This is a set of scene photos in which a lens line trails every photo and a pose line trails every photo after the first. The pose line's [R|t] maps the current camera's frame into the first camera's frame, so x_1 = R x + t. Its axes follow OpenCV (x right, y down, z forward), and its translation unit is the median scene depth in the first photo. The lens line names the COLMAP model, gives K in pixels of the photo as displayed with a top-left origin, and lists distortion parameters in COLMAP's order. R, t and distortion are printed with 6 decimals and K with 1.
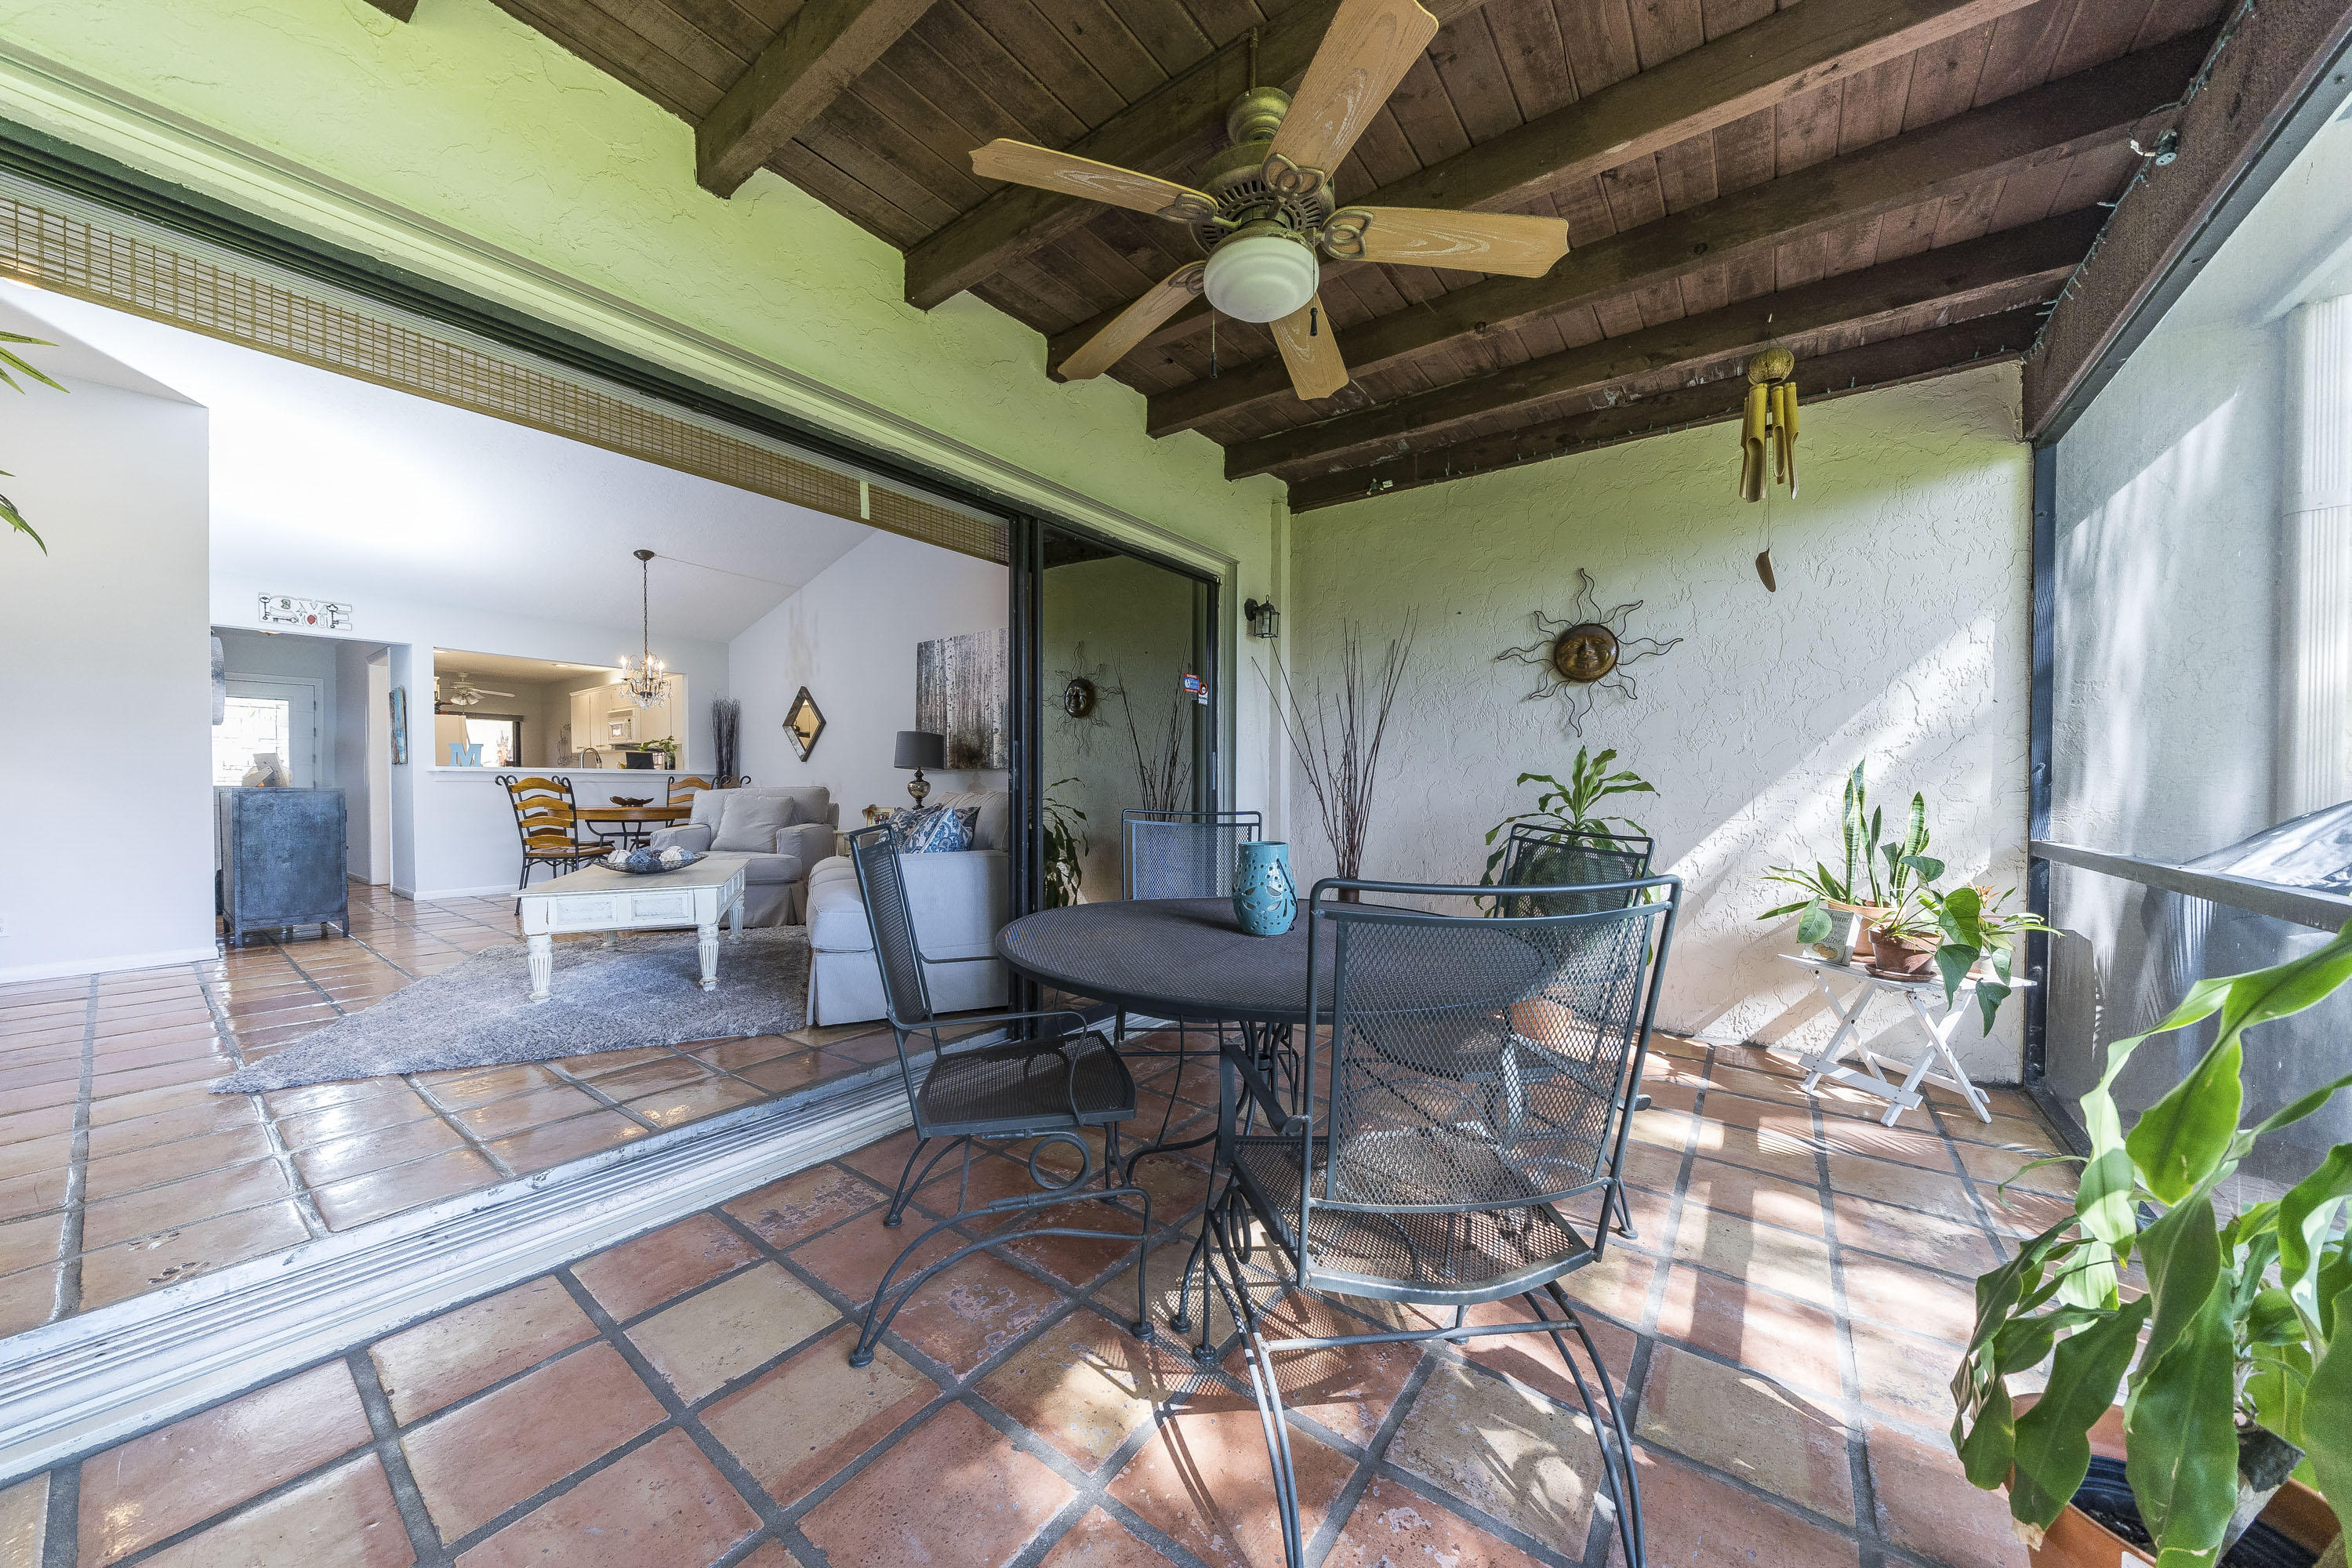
lens RADIAL K [[814.8, 0, 1179.9], [0, 814.8, 790.5], [0, 0, 1]] dist [-0.006330, -0.000126]
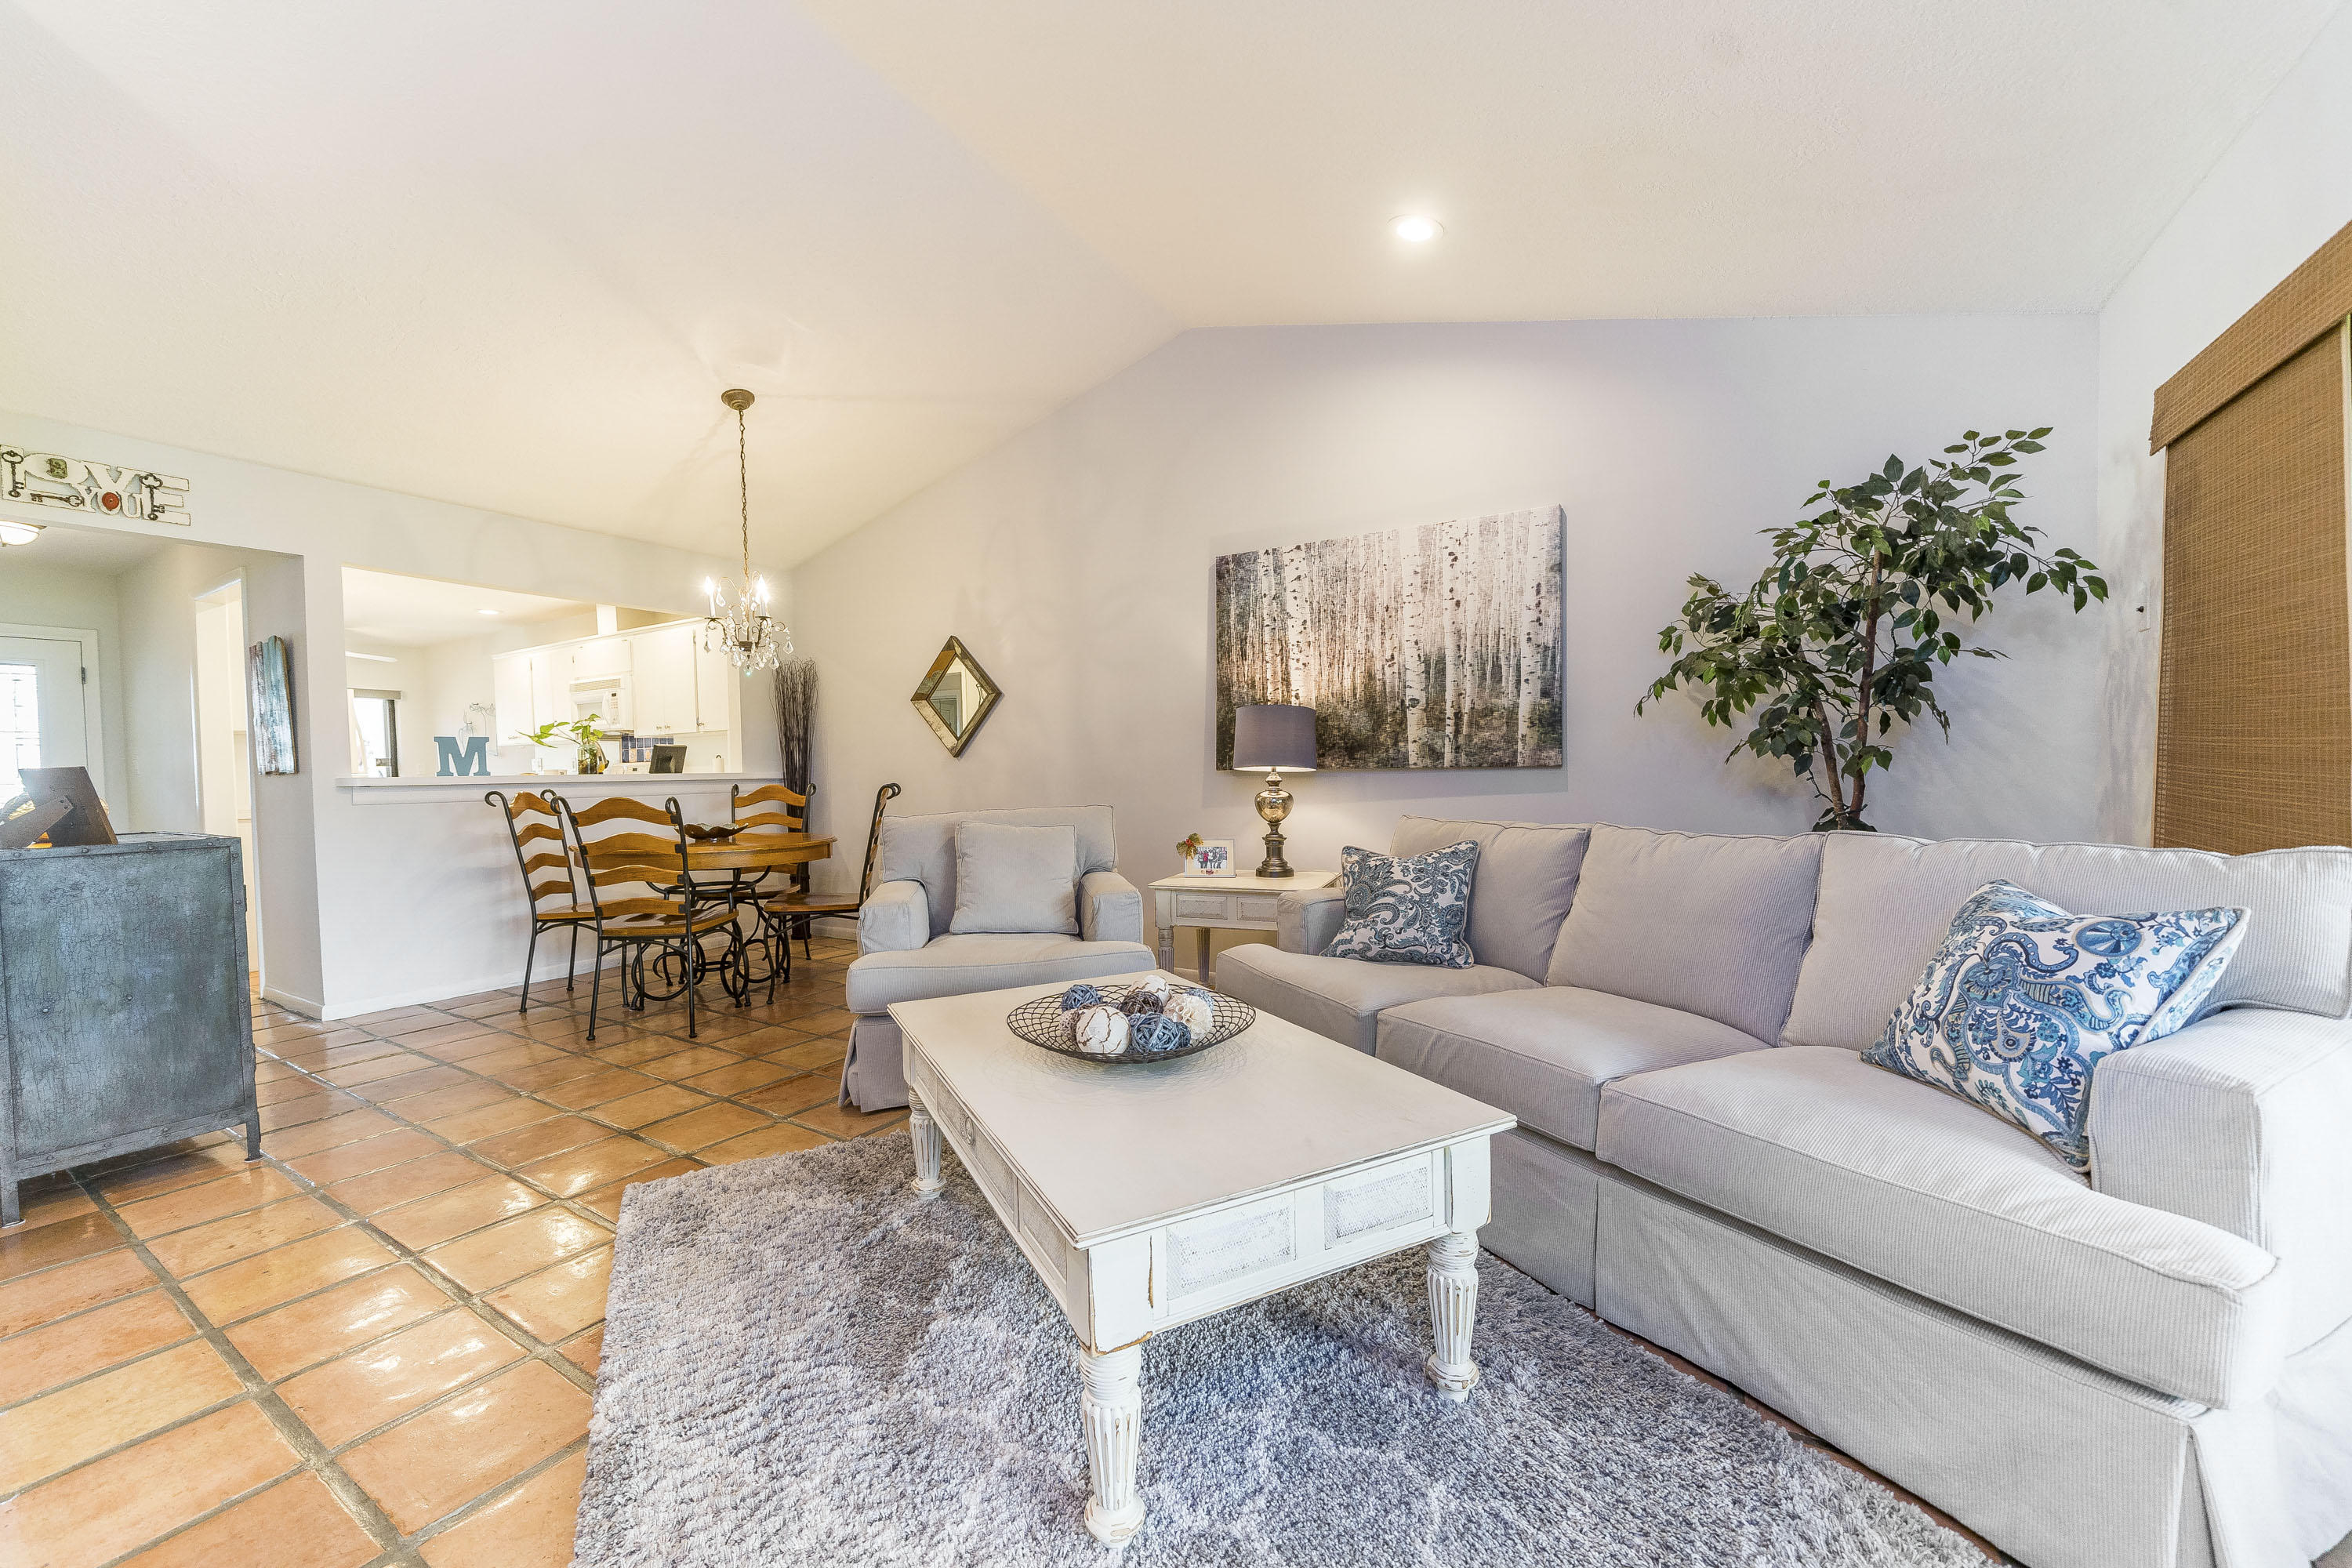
lens RADIAL K [[919.4, 0, 1171.5], [0, 919.4, 790.4], [0, 0, 1]] dist [-0.000805, -0.000321]
pose [[0.996887, -0.018029, 0.076754, -0.415684], [0.016719, 0.999704, 0.017683, -0.023826], [-0.077050, -0.016345, 0.996893, 0.335003]]
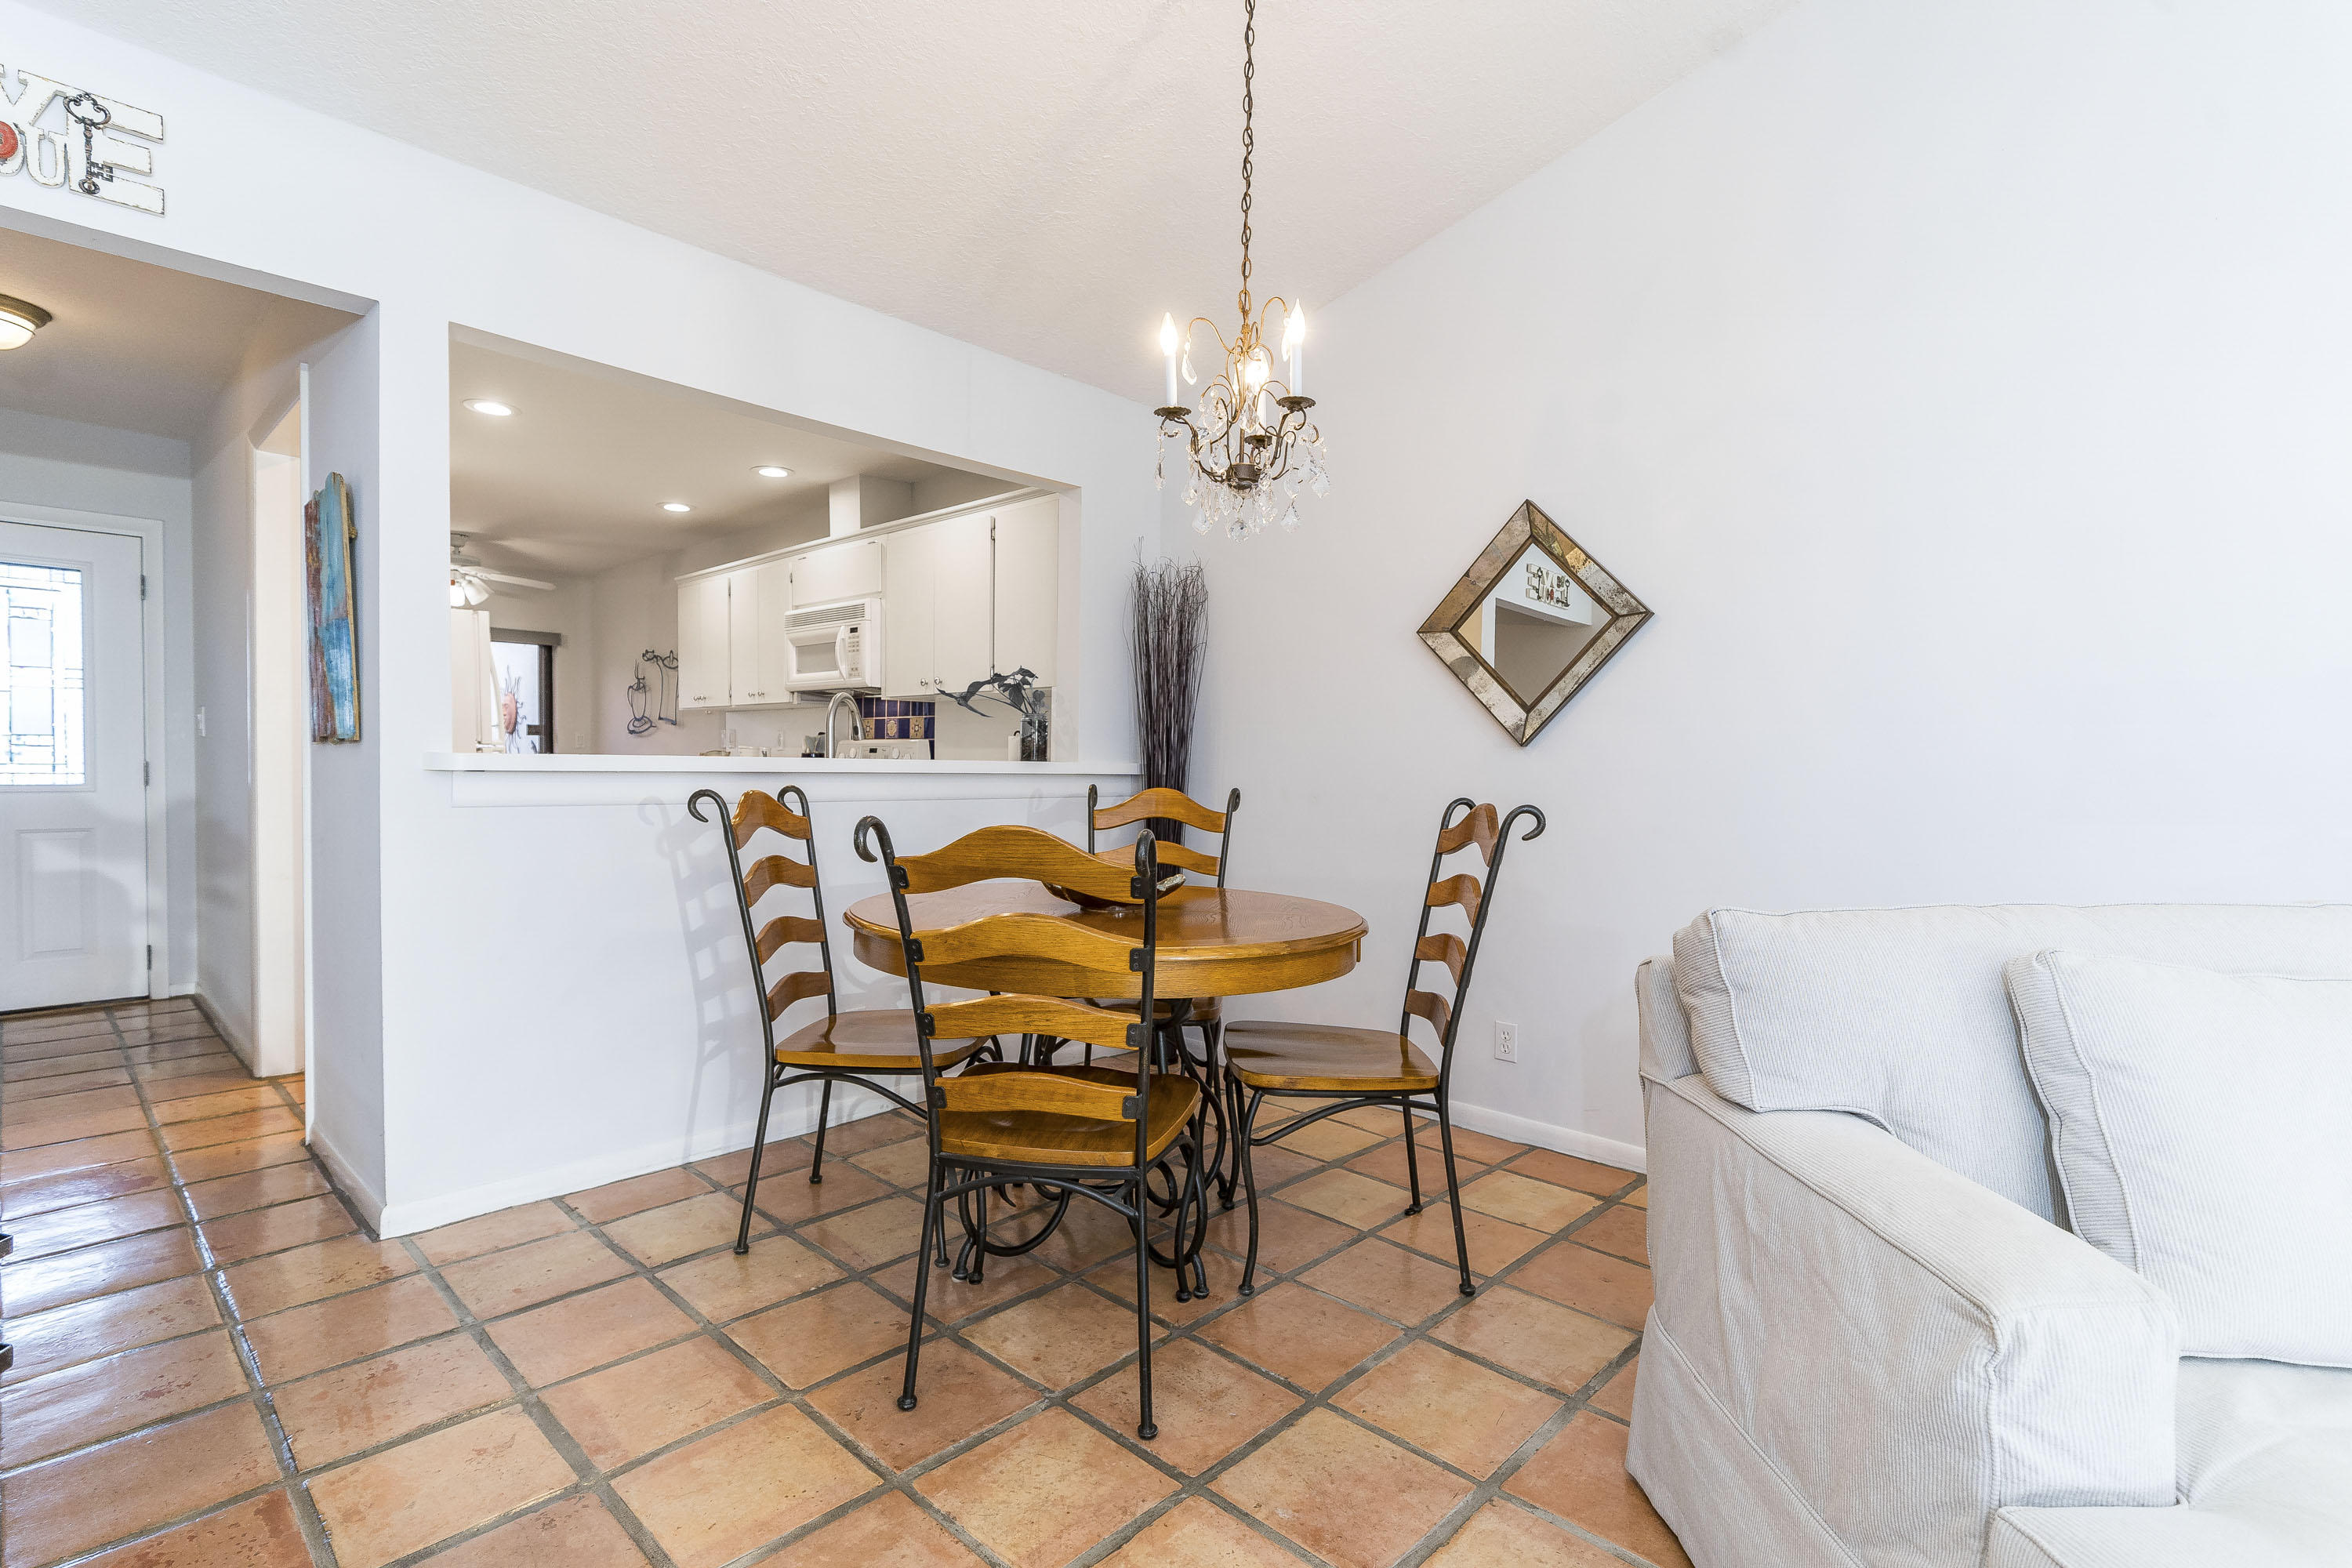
lens RADIAL K [[1113.8, 0, 1169.8], [0, 1113.8, 783.6], [0, 0, 1]] dist [0.005991, 0.000915]
pose [[0.992287, 0.018735, -0.122535, -0.638746], [-0.017399, 0.999777, 0.011962, -0.028810], [0.122732, -0.009738, 0.992392, 0.660702]]
